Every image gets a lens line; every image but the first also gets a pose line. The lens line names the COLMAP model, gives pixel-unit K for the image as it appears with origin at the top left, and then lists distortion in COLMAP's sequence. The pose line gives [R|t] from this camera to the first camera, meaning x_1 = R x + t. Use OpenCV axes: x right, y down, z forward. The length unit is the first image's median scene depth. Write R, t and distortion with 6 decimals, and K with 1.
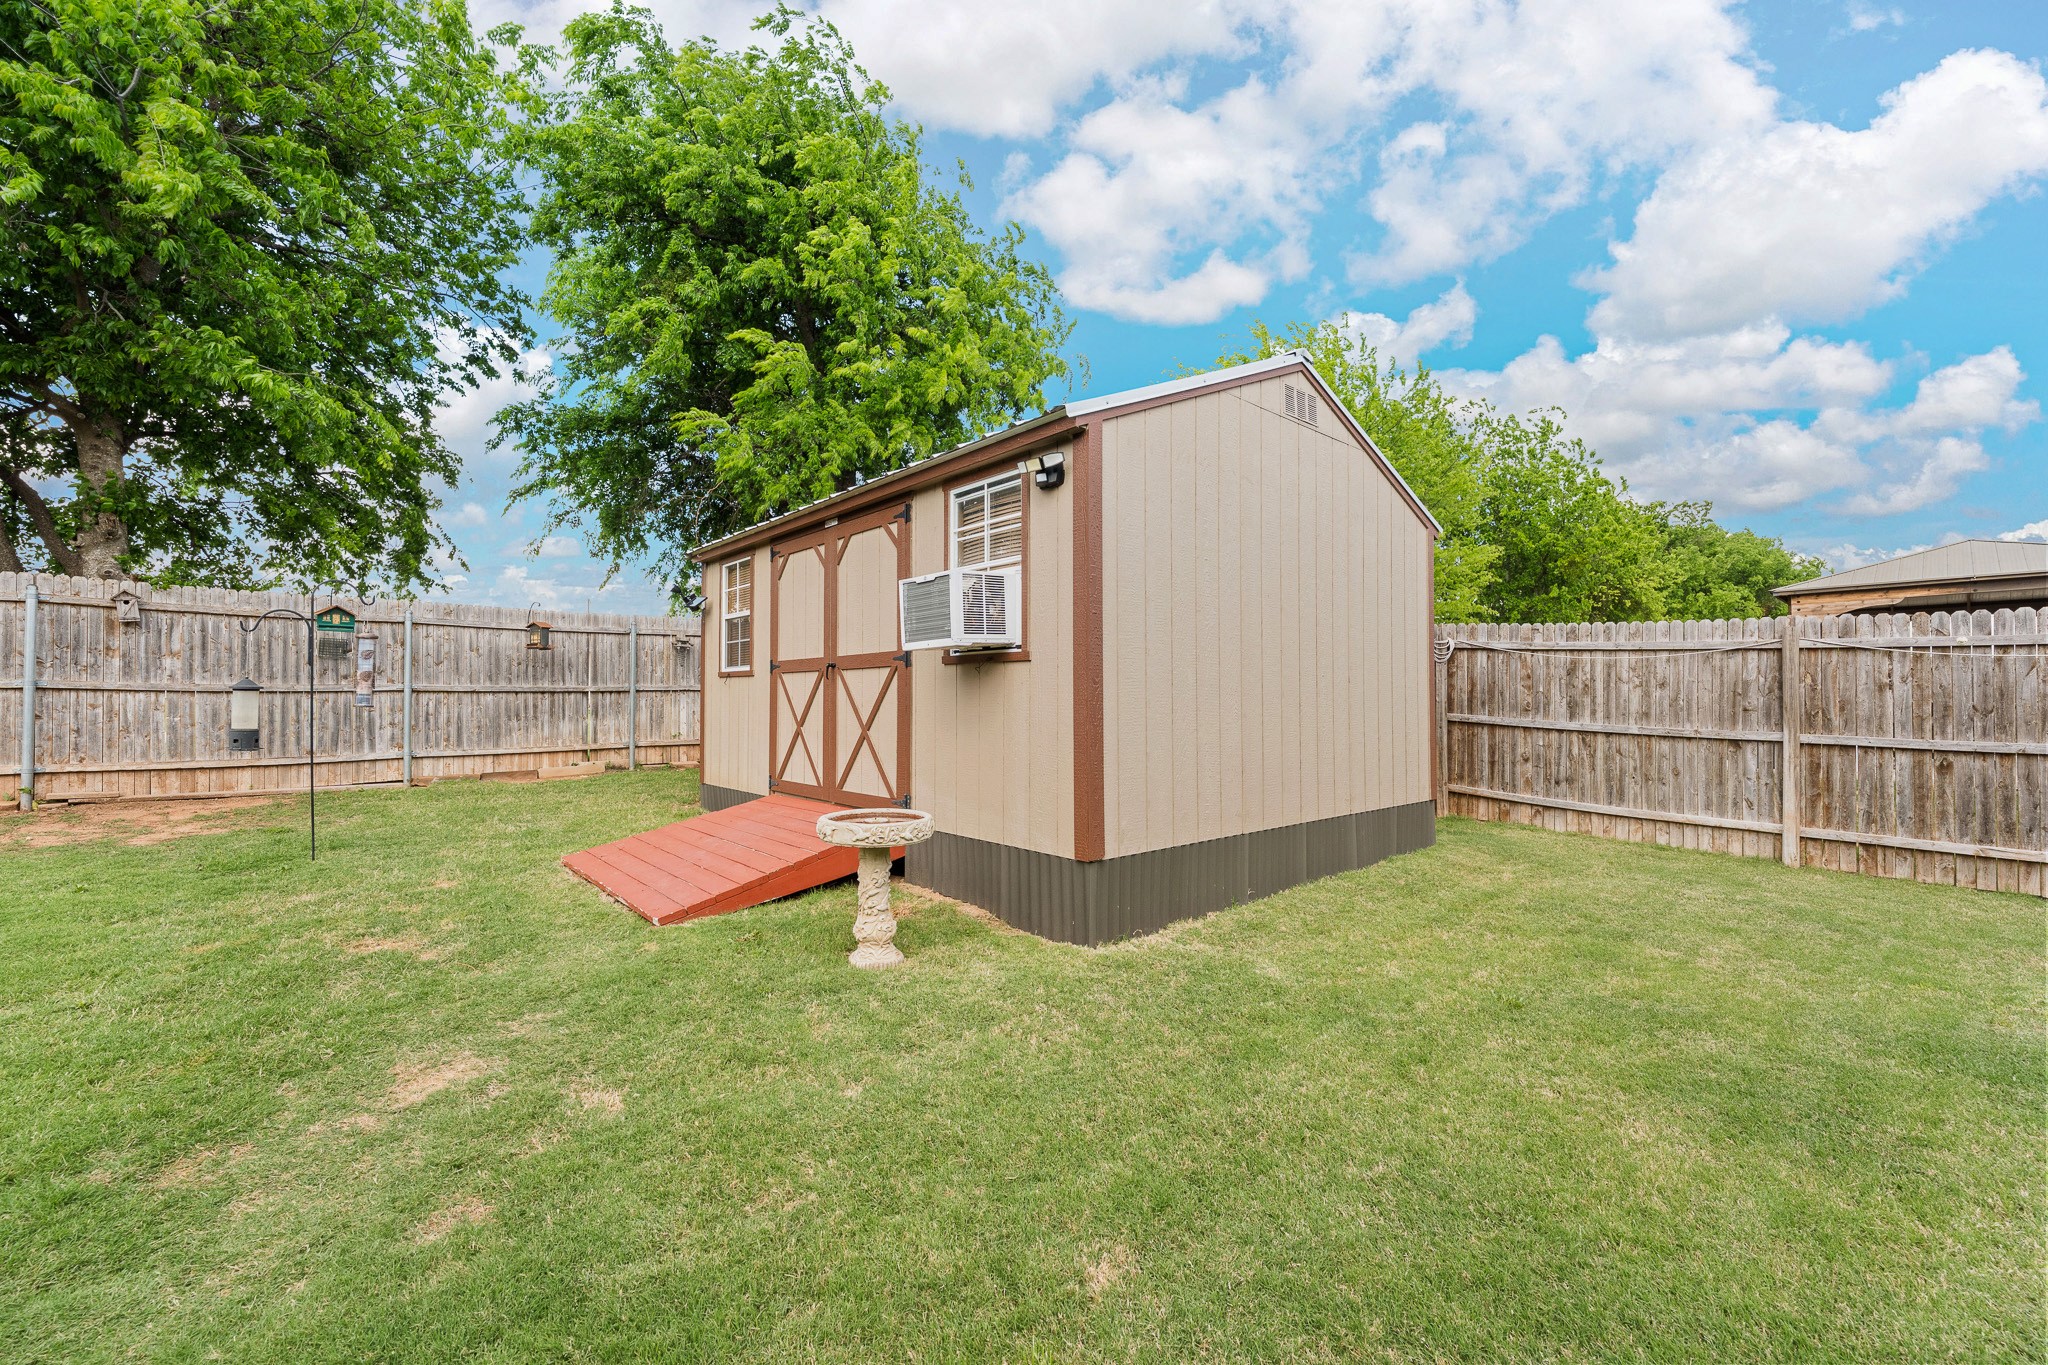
lens RADIAL K [[836.5, 0, 1029.9], [0, 836.5, 674.2], [0, 0, 1]] dist [-0.001122, 0.000841]
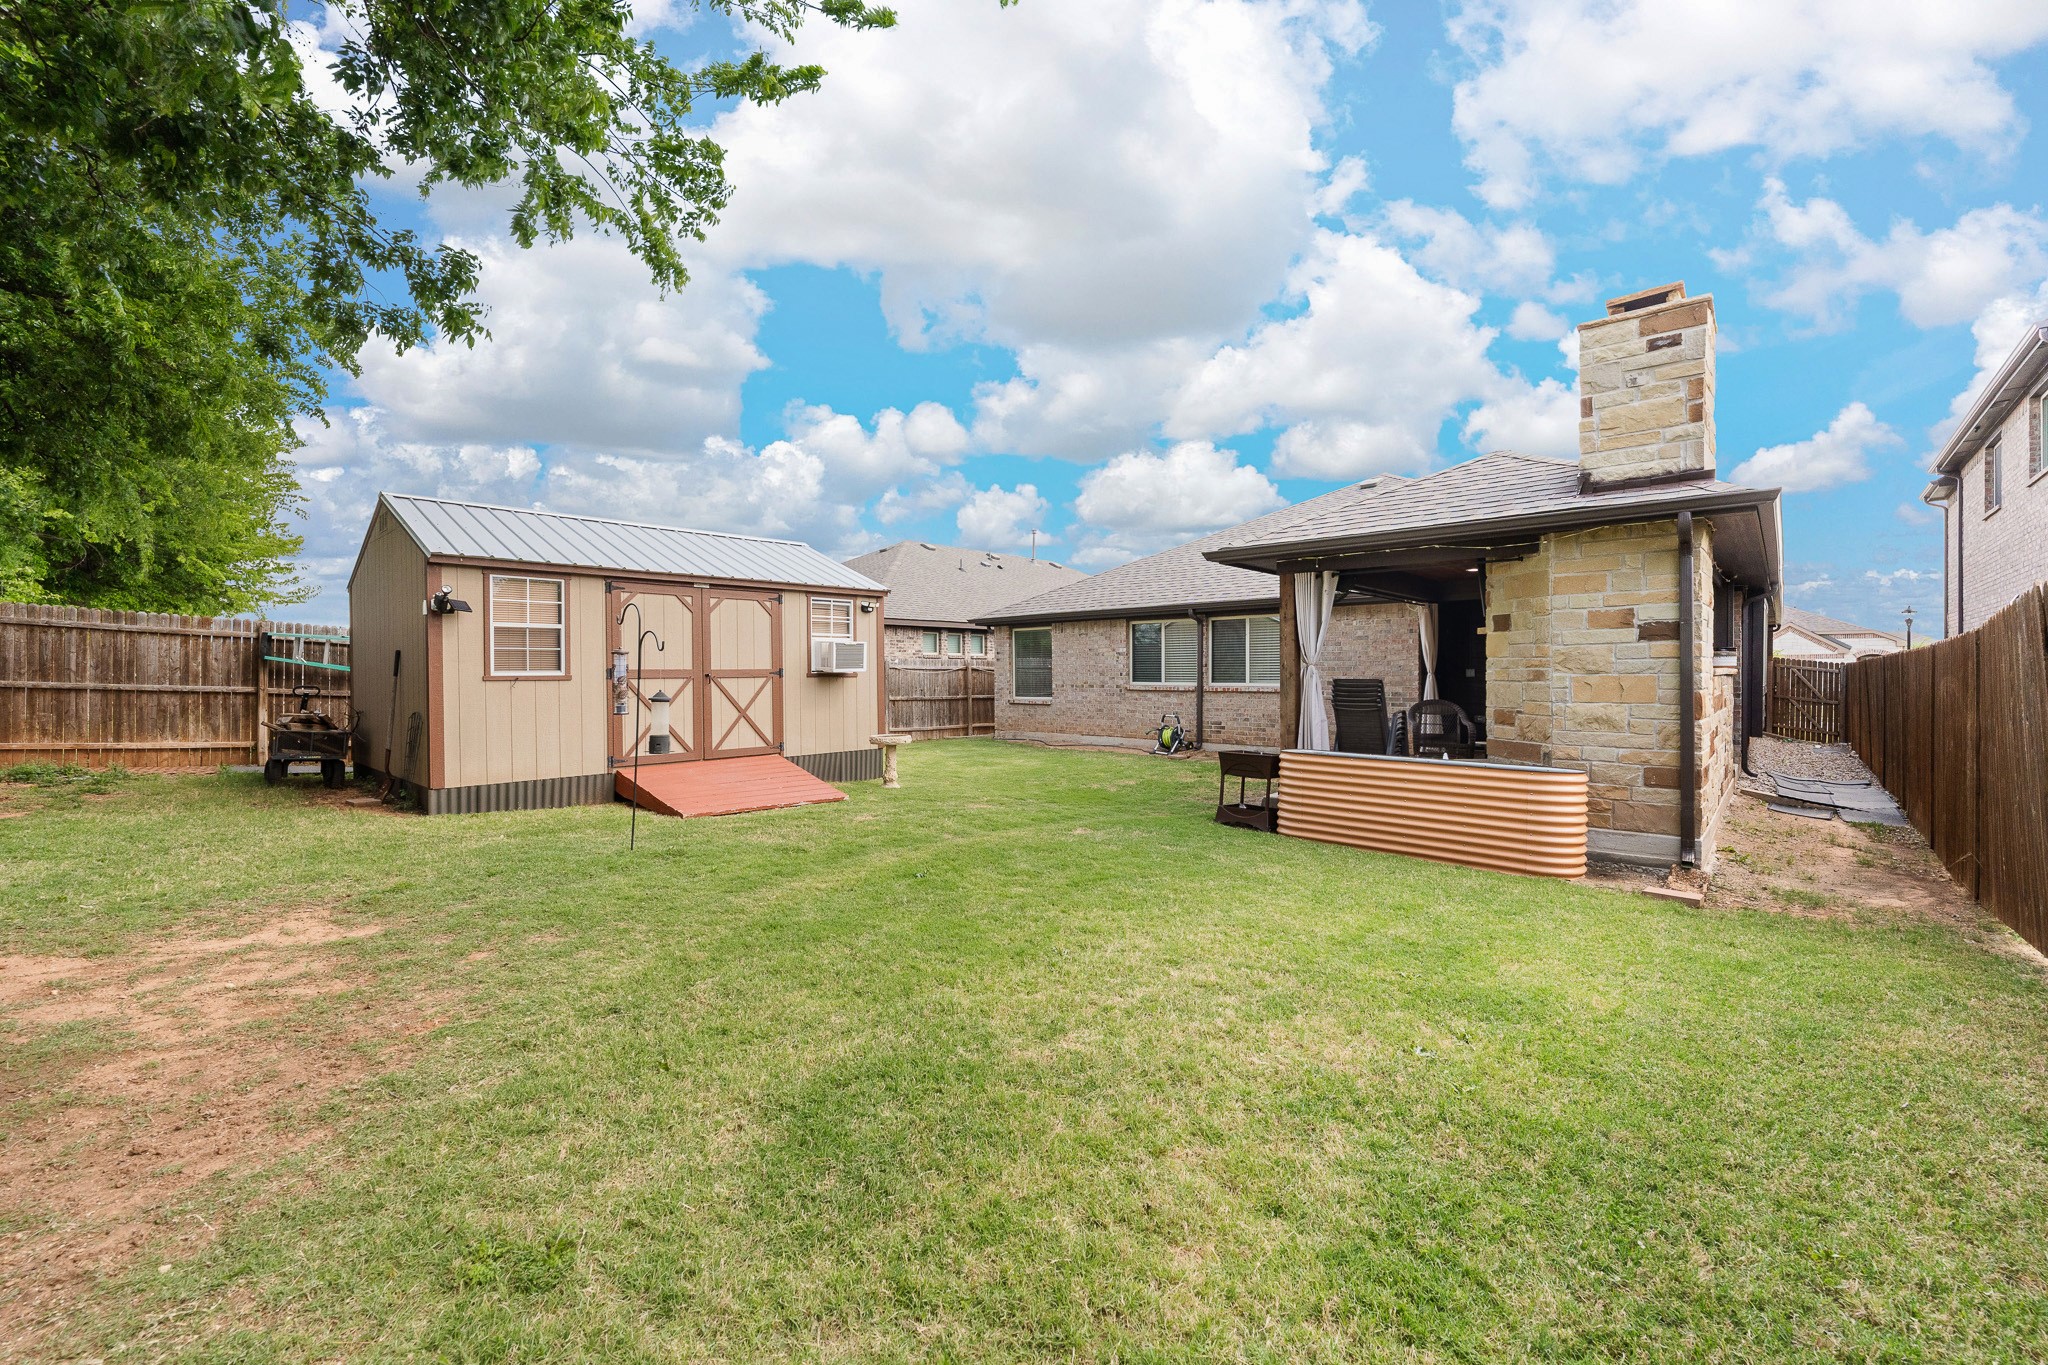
lens RADIAL K [[836.5, 0, 1029.9], [0, 836.5, 674.2], [0, 0, 1]] dist [-0.001122, 0.000841]
pose [[-0.108242, -0.004238, 0.994116, -1.713677], [-0.027863, 0.999611, 0.001228, -0.028260], [-0.993734, -0.027566, -0.108318, 0.495275]]
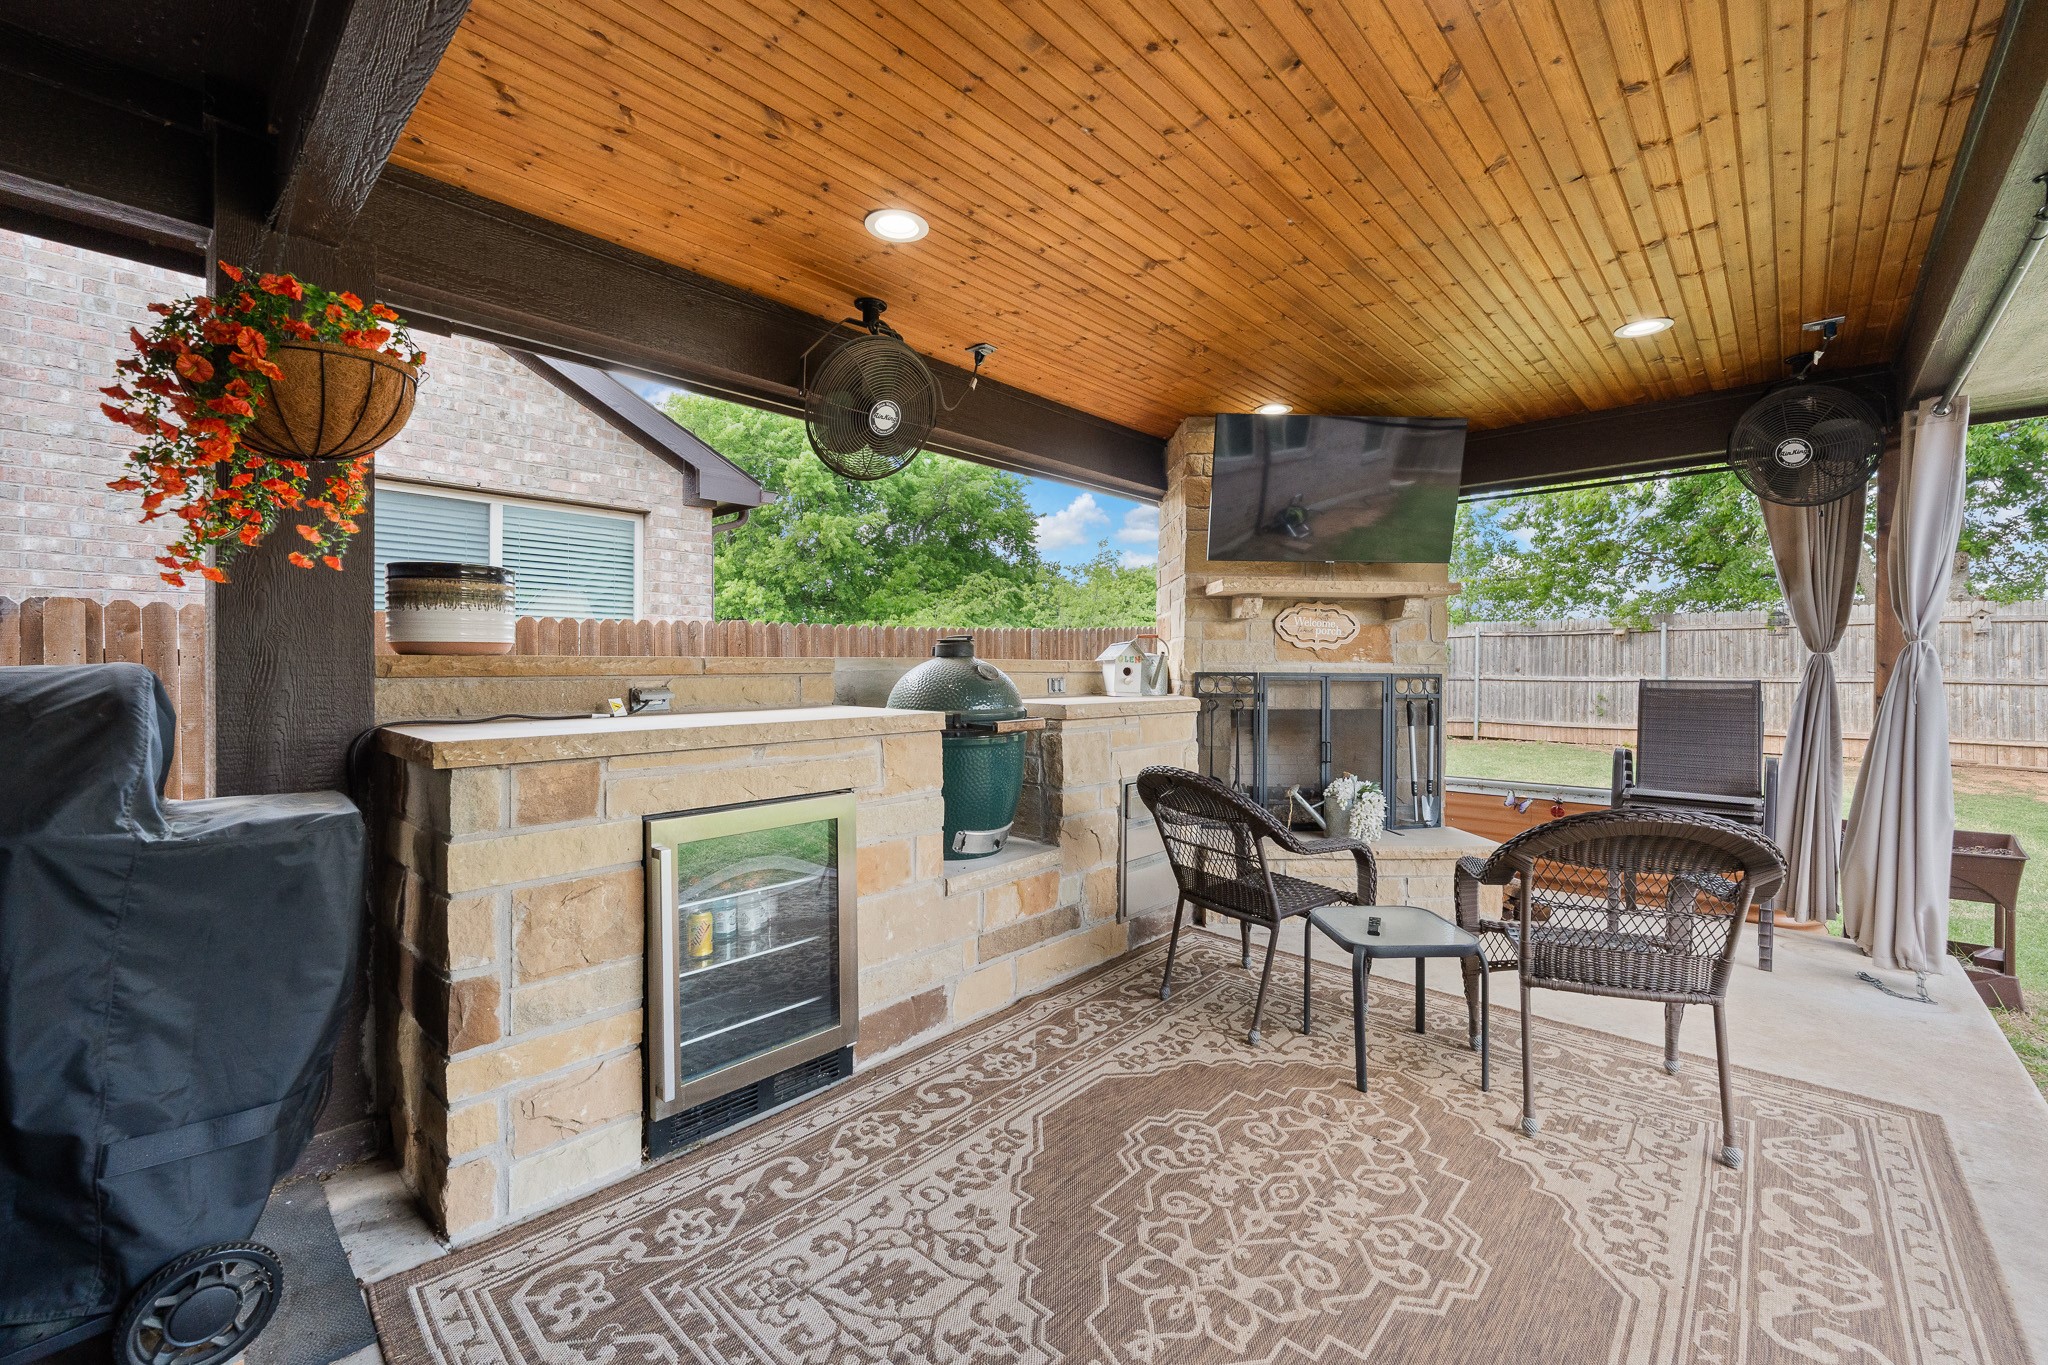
lens RADIAL K [[823.5, 0, 1038.0], [0, 823.5, 673.4], [0, 0, 1]] dist [-0.000288, -0.000326]
pose [[0.105385, 0.007449, -0.994404, 0.072205], [0.025567, 0.999621, 0.010198, -0.055445], [0.994103, -0.026499, 0.105155, -0.710584]]
